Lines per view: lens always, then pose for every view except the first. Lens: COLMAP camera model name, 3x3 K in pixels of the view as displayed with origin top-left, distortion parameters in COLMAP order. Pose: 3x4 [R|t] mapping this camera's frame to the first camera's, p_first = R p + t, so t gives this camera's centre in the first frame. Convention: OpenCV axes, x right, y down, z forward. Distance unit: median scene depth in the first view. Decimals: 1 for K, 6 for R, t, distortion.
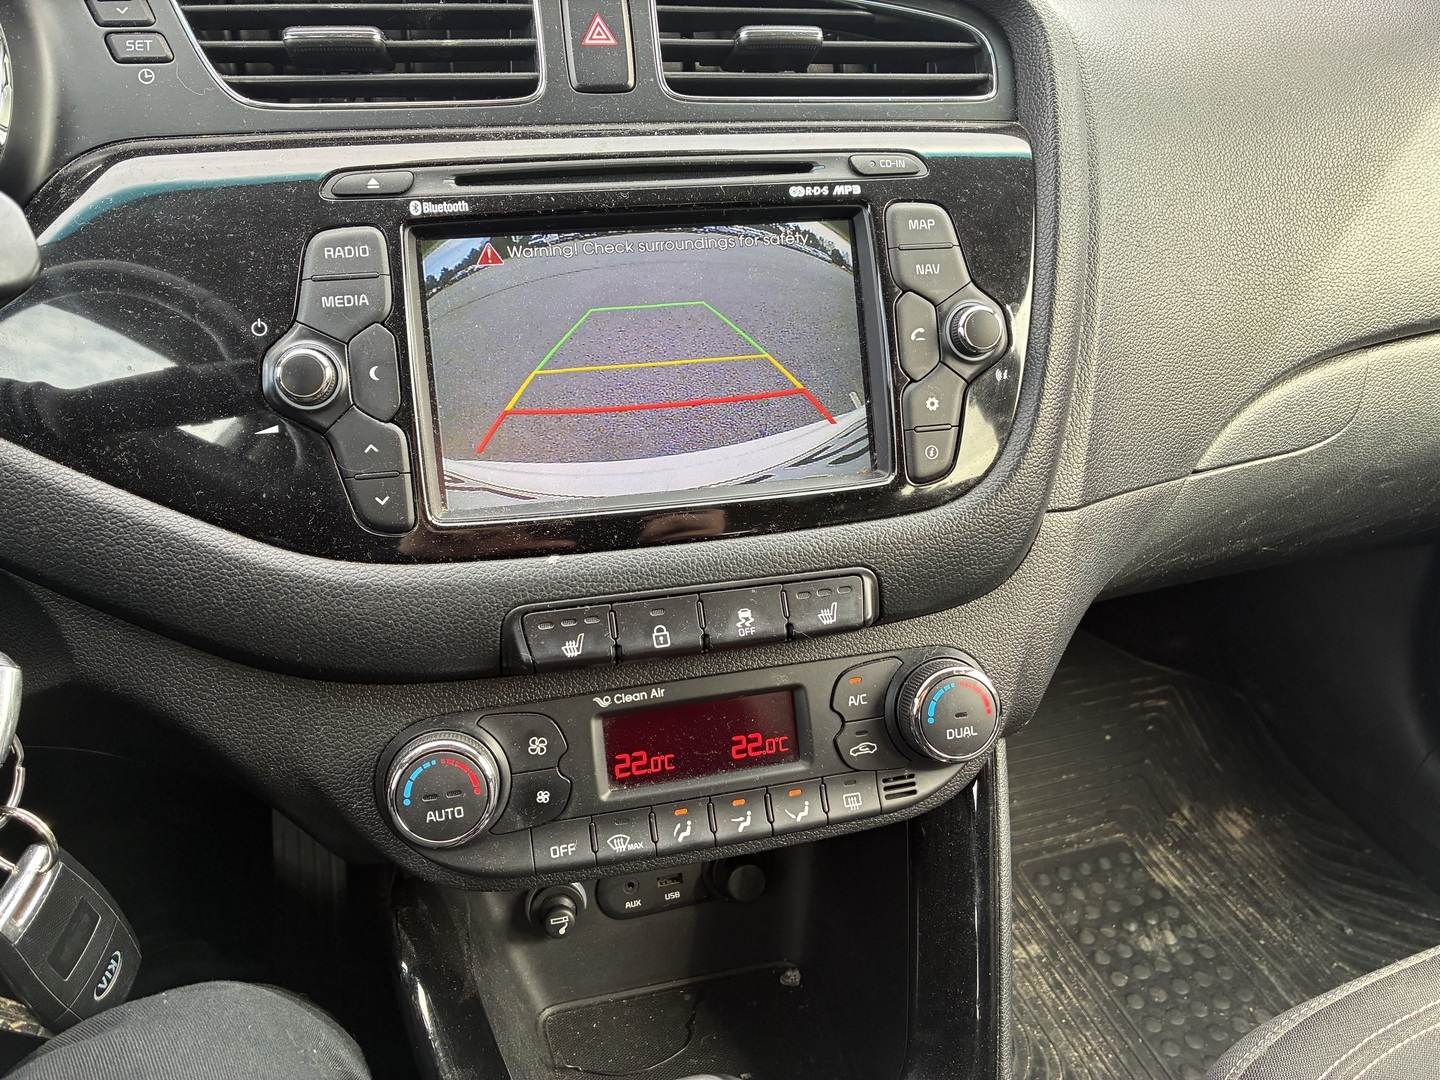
lens RADIAL K [[1116.7, 0, 716.3], [0, 1116.7, 530.9], [0, 0, 1]] dist [0.059761, -0.083526]
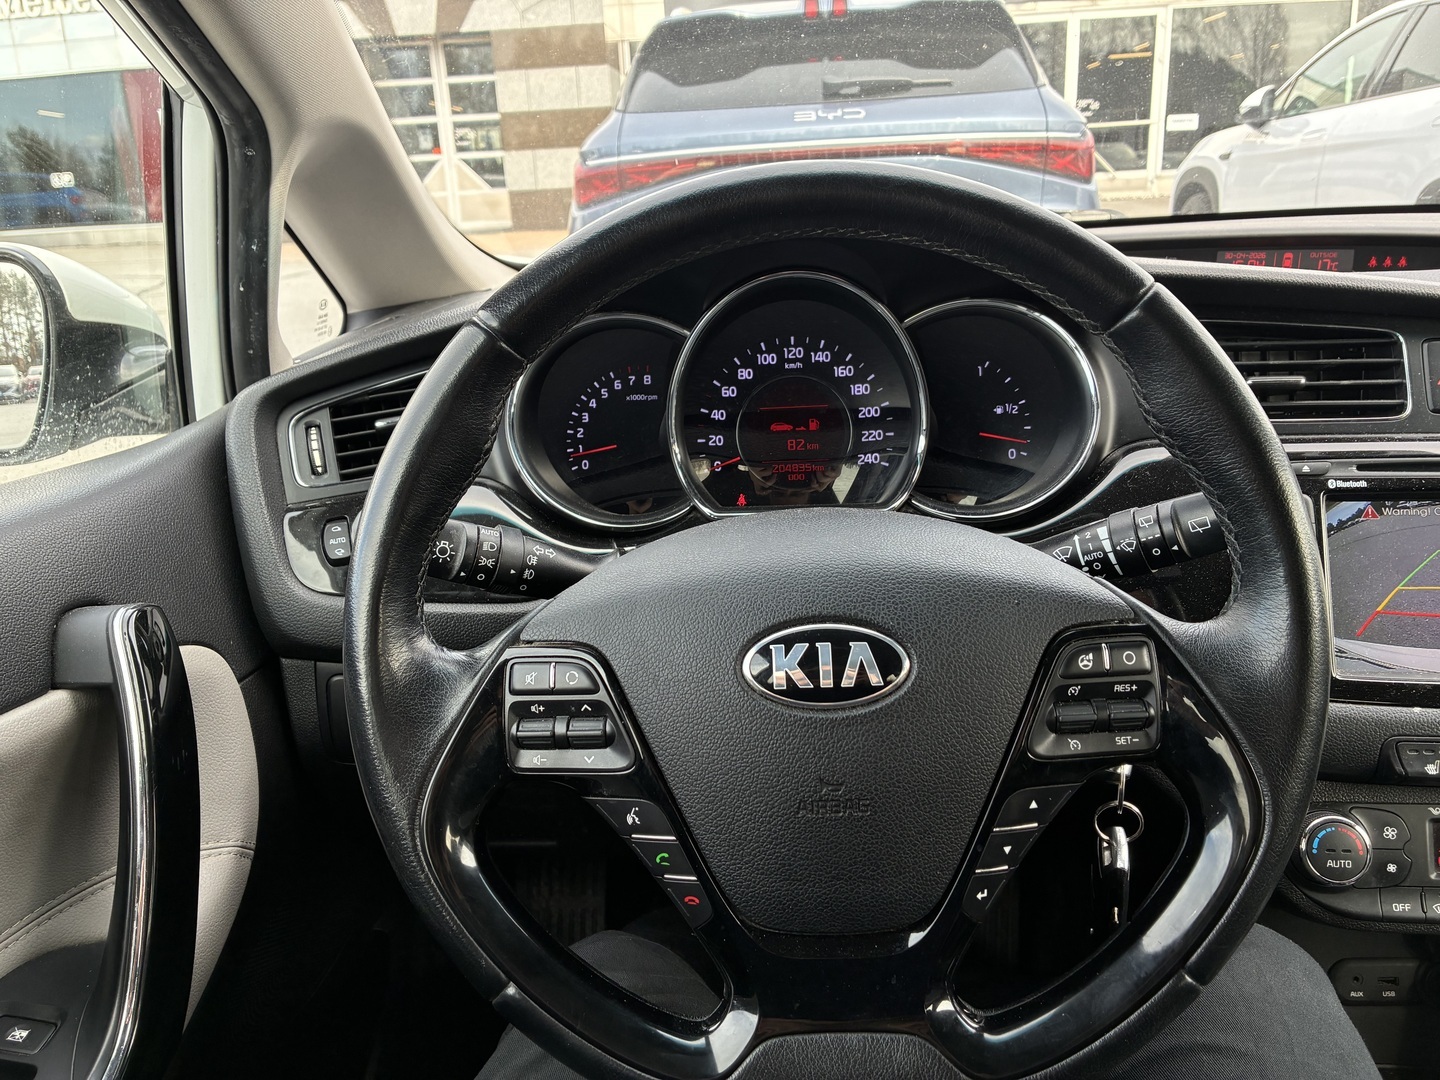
lens RADIAL K [[1116.7, 0, 721.2], [0, 1116.7, 546.9], [0, 0, 1]] dist [0.059761, -0.083526]
pose [[0.933847, 0.068897, -0.350974, -0.500310], [-0.118840, 0.985292, -0.122787, 0.107229], [0.337352, 0.156374, 0.928300, -0.785390]]
